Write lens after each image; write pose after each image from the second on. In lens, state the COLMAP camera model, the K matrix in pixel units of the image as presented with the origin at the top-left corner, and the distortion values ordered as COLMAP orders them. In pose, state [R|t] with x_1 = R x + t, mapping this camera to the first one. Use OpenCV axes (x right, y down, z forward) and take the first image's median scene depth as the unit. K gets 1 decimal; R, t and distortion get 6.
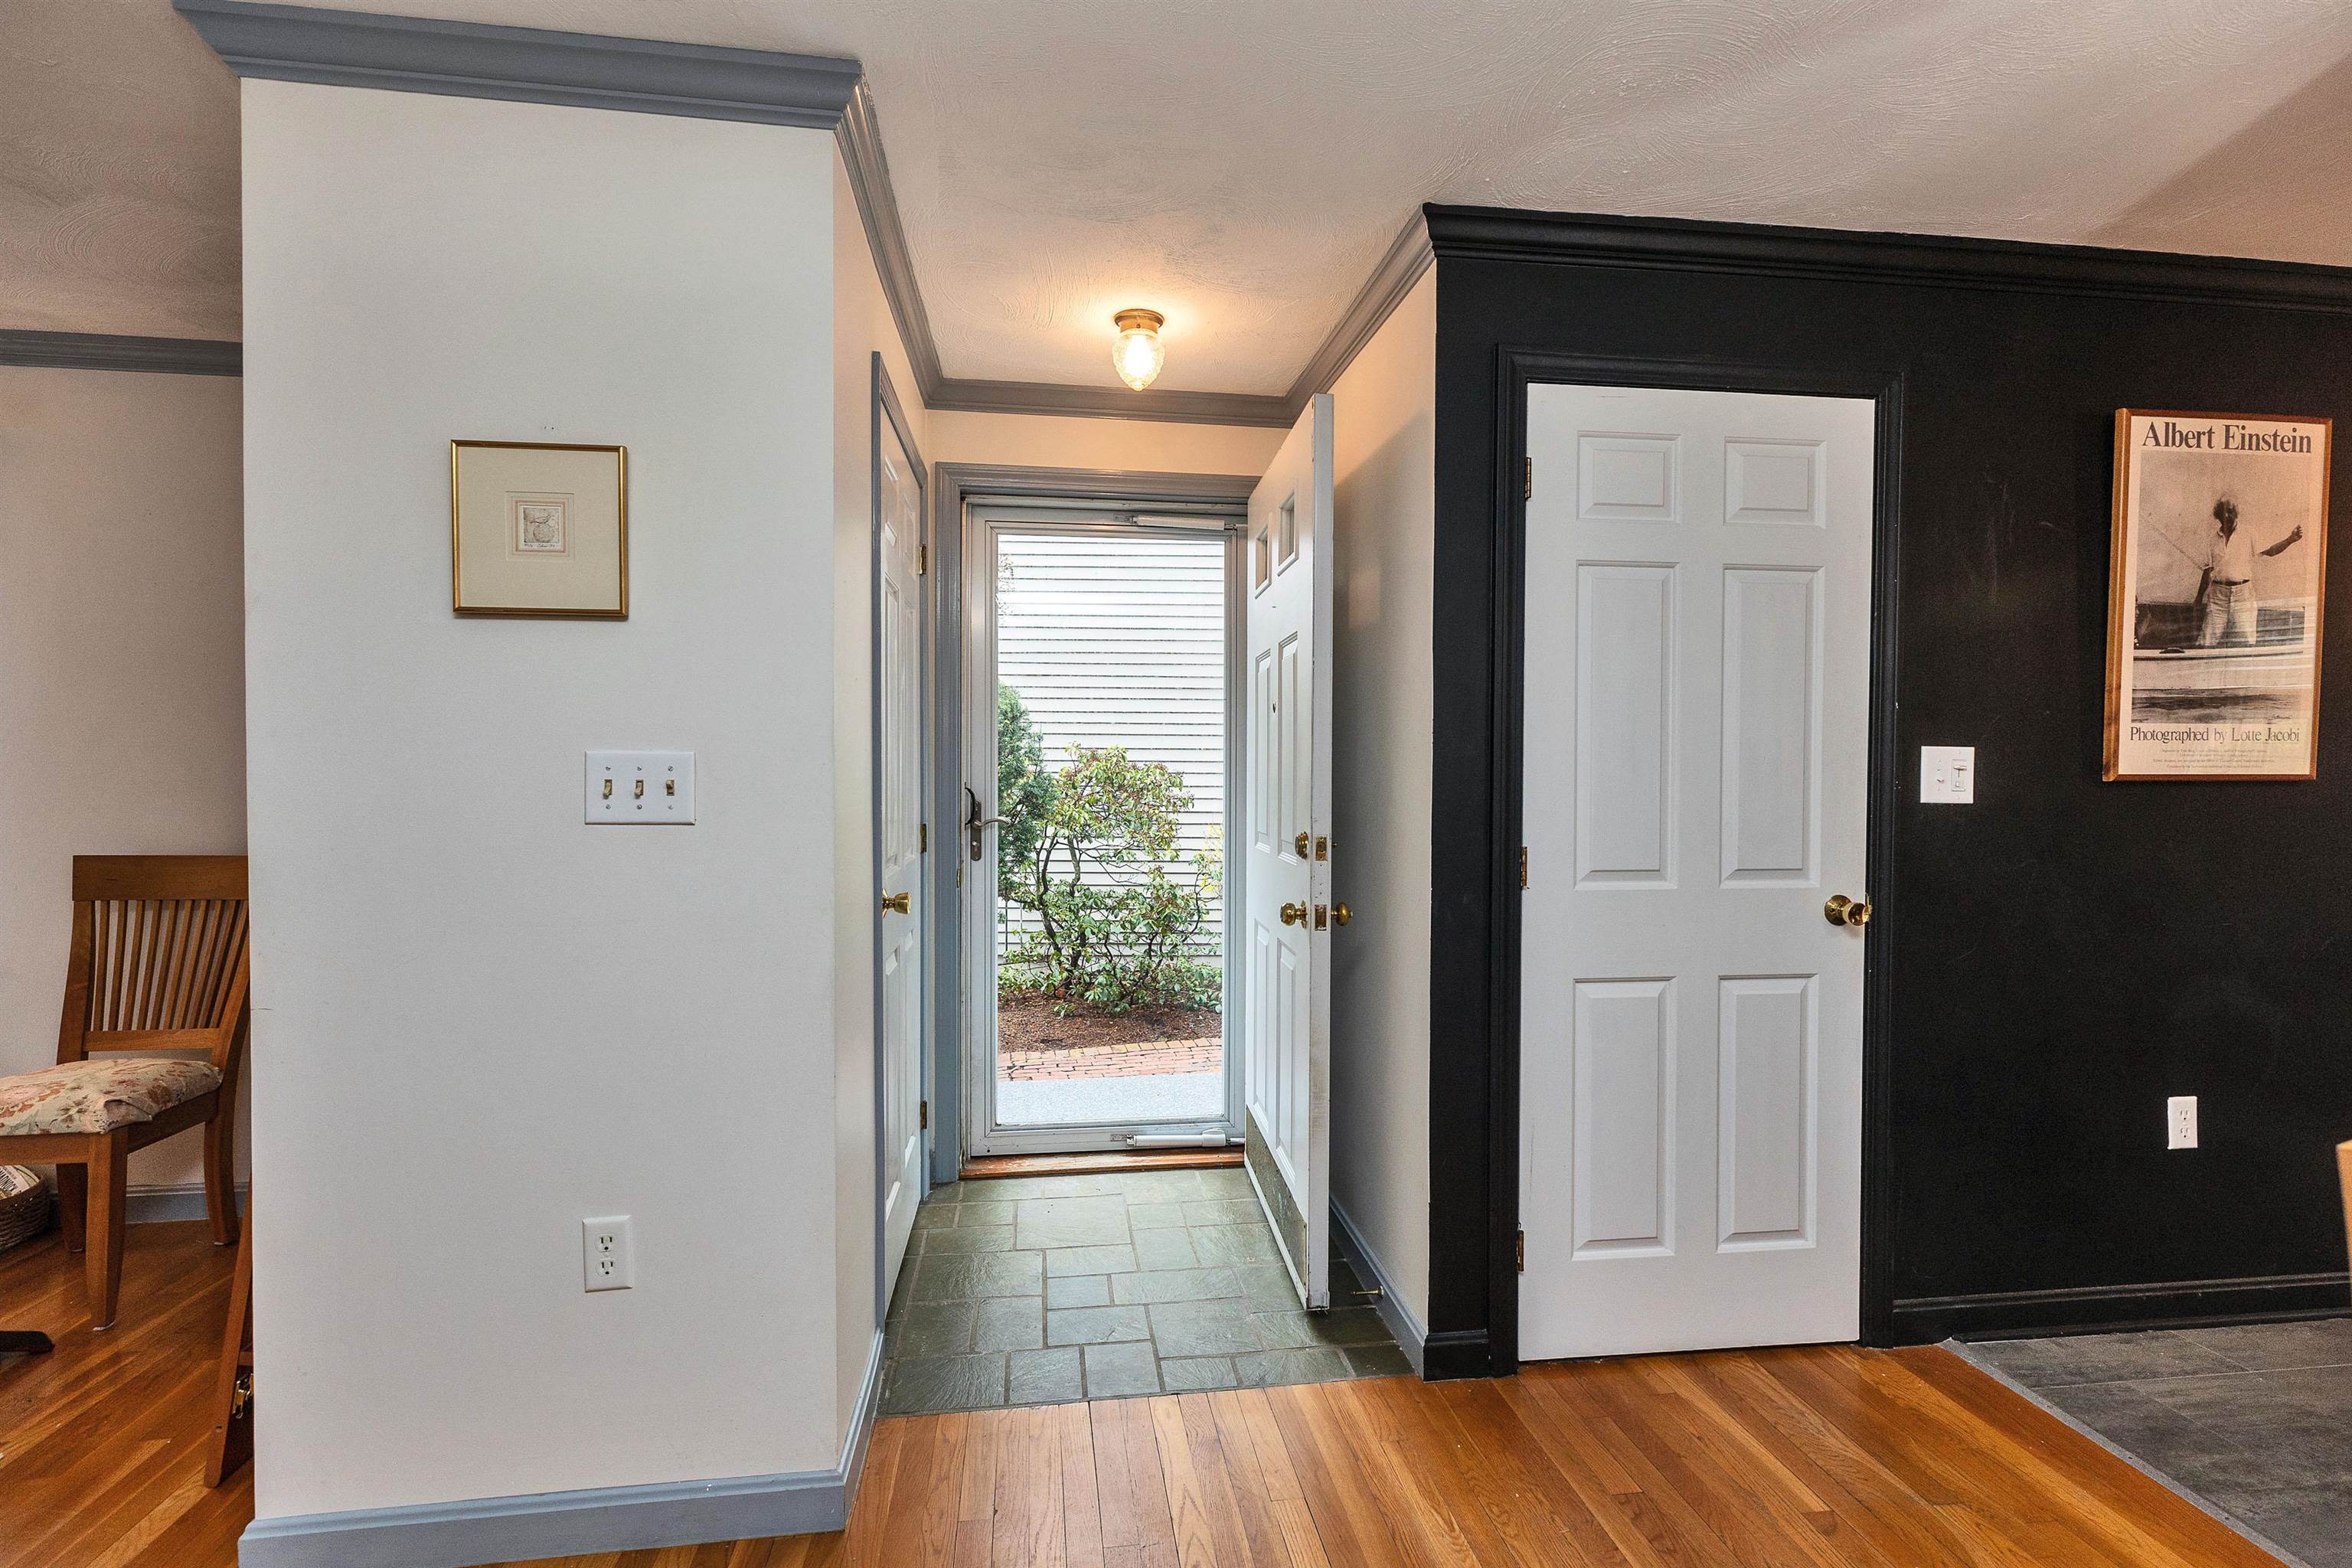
lens RADIAL K [[1045.0, 0, 1184.7], [0, 1045.0, 789.9], [0, 0, 1]] dist [0.011211, -0.000580]
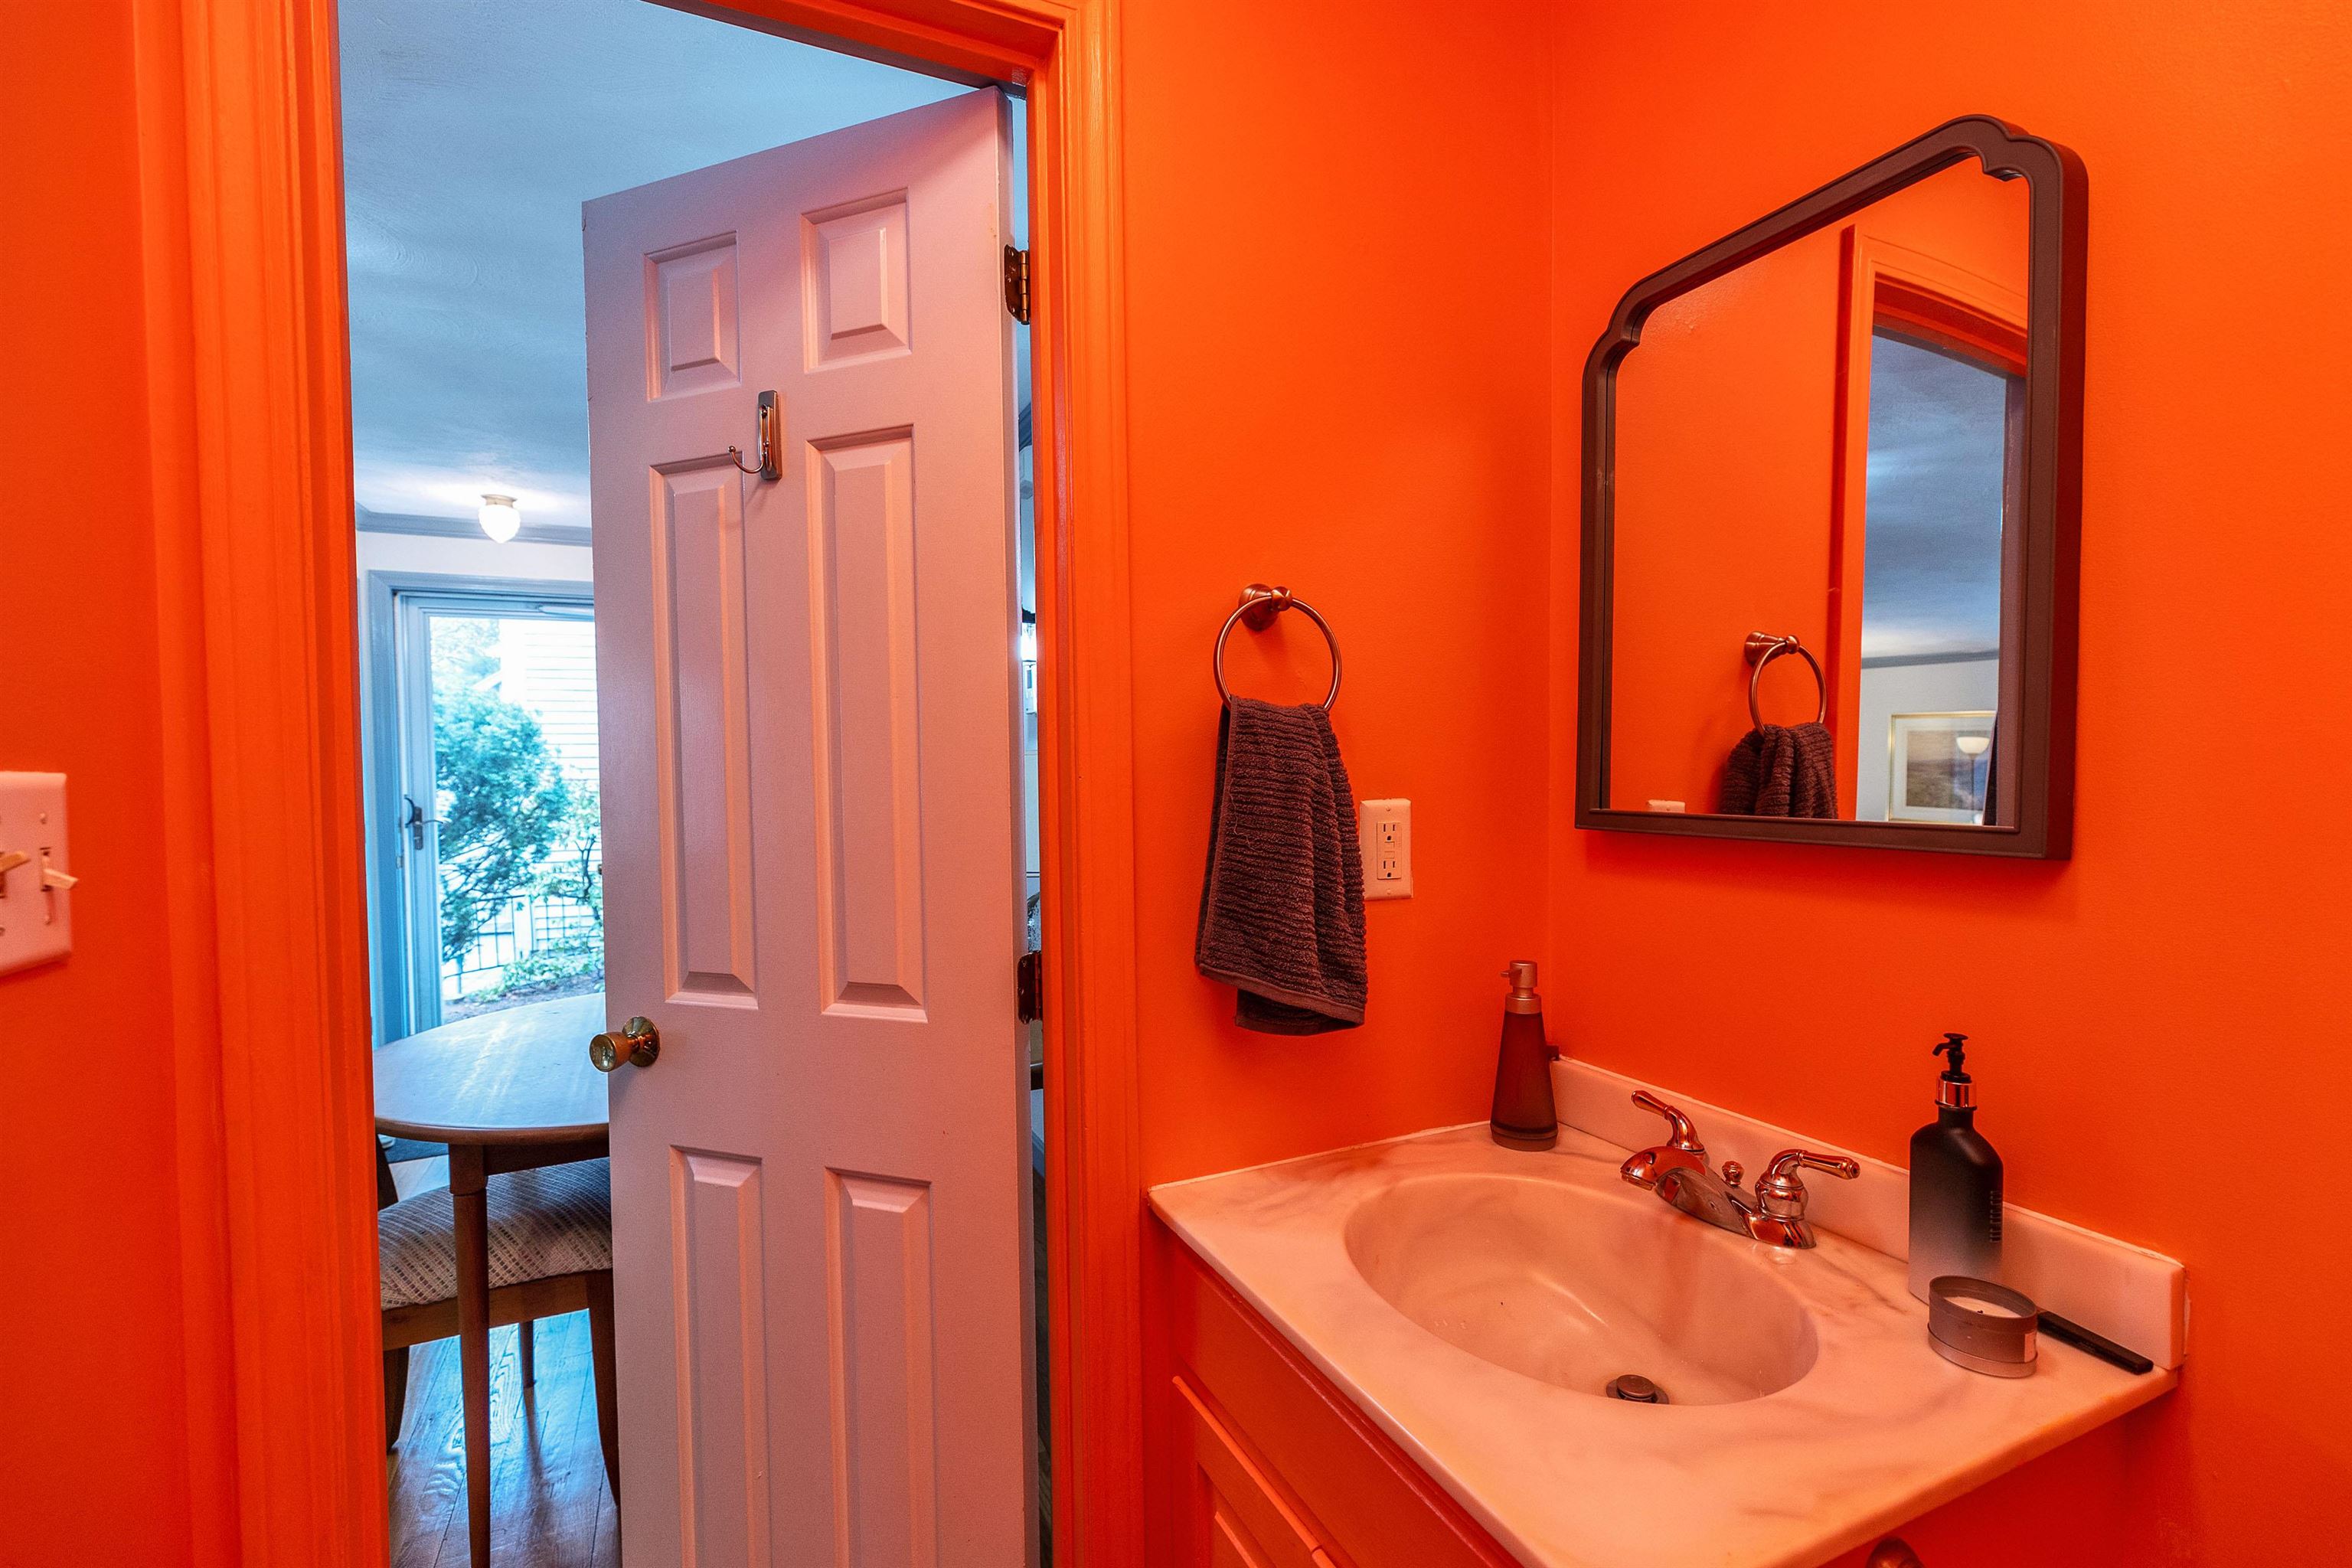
lens RADIAL K [[1045.0, 0, 1166.8], [0, 1045.0, 781.9], [0, 0, 1]] dist [0.011211, -0.000580]
pose [[0.958603, -0.025324, 0.283618, 0.363297], [0.025948, 0.999662, 0.001555, 0.000217], [-0.283562, 0.005868, 0.958936, -0.631020]]
